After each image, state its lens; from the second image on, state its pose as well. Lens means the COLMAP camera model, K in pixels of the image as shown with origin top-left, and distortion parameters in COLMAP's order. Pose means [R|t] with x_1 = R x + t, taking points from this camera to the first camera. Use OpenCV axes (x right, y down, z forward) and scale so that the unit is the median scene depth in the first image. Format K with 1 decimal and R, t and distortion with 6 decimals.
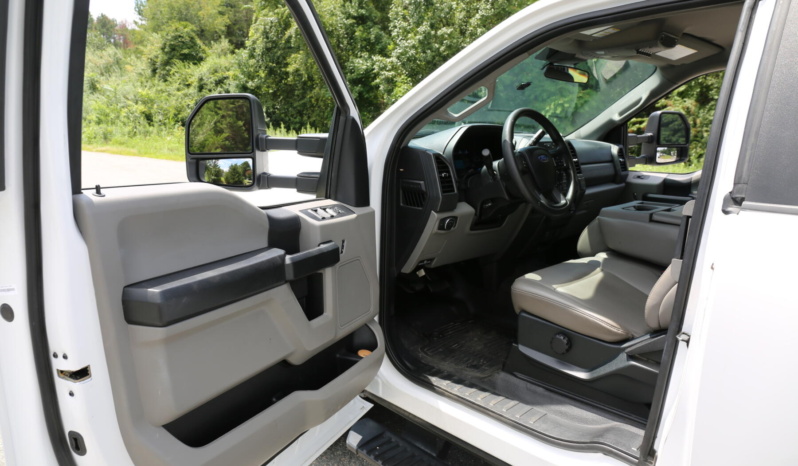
lens RADIAL K [[541.6, 0, 399.0], [0, 541.6, 233.0], [0, 0, 1]] dist [-0.107024, 0.084317]
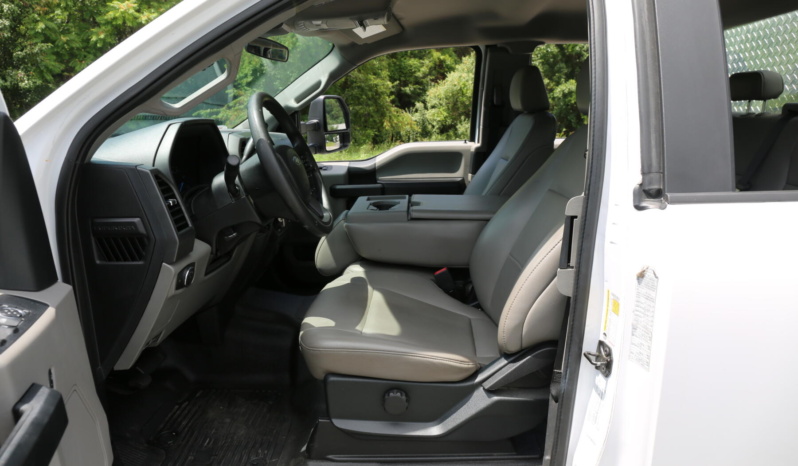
lens RADIAL K [[541.6, 0, 399.0], [0, 541.6, 233.0], [0, 0, 1]] dist [-0.107024, 0.084317]
pose [[0.724053, -0.175658, 0.667002, -0.140101], [0.164382, 0.983109, 0.080464, -0.078236], [-0.669870, 0.051382, 0.740698, 0.370294]]
